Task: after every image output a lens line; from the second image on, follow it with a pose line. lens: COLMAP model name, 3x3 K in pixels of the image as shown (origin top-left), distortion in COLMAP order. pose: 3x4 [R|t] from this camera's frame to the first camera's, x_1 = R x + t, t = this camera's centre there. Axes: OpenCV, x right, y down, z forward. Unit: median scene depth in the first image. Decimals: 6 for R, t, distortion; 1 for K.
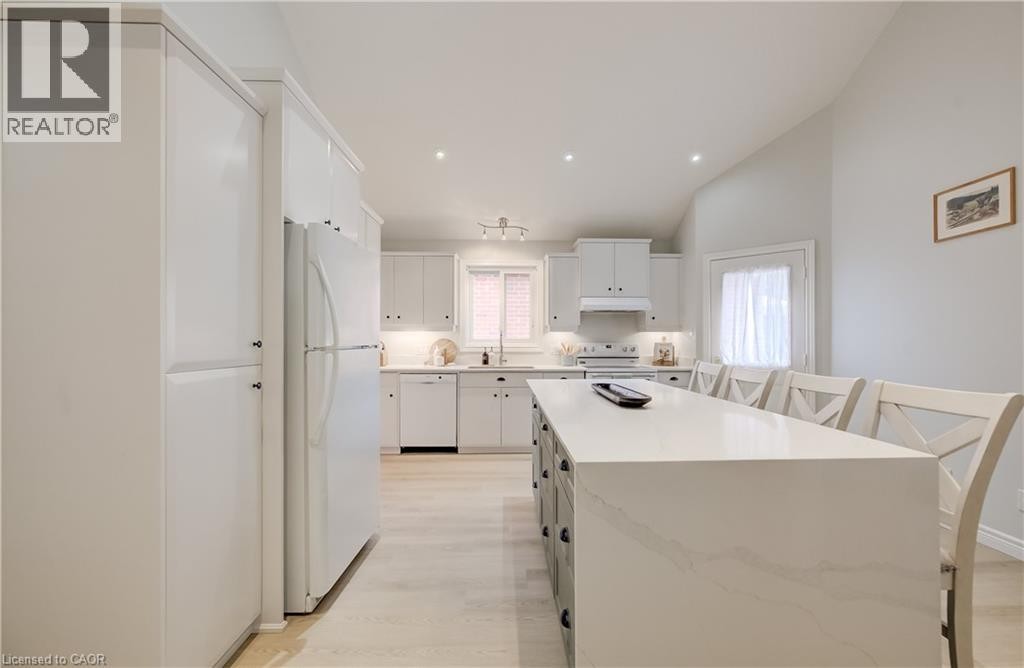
lens RADIAL K [[411.5, 0, 513.8], [0, 411.5, 337.0], [0, 0, 1]] dist [-0.001437, -0.000171]
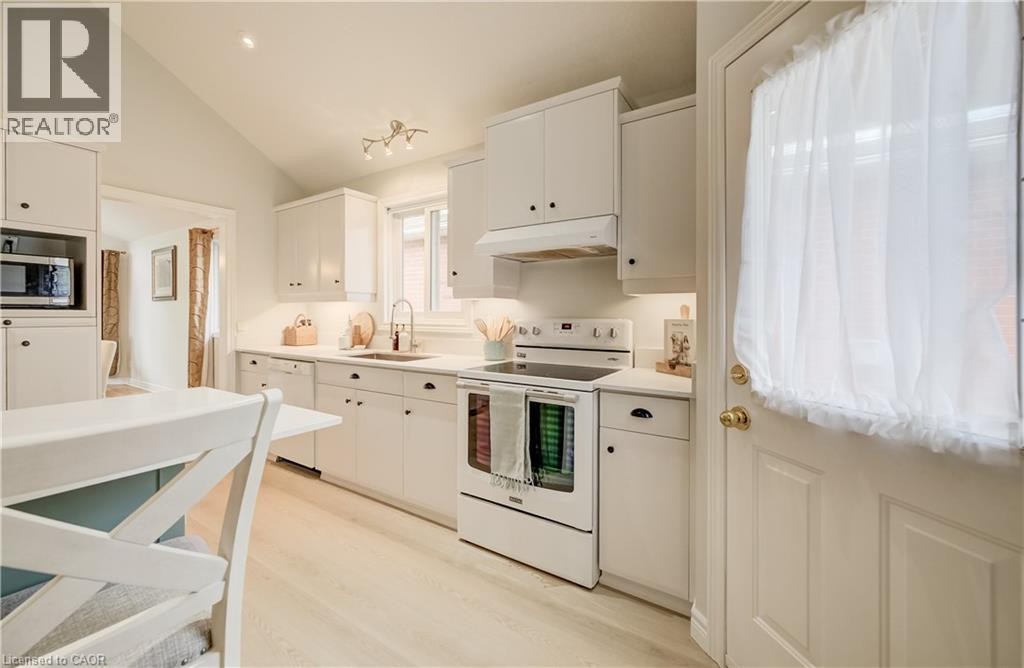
lens RADIAL K [[411.7, 0, 509.5], [0, 411.7, 315.0], [0, 0, 1]] dist [0.000632, 0.000043]
pose [[0.826575, 0.002111, -0.562823, 0.478434], [0.001459, 0.999982, 0.005894, 0.006592], [0.562825, -0.005693, 0.826556, 0.577358]]
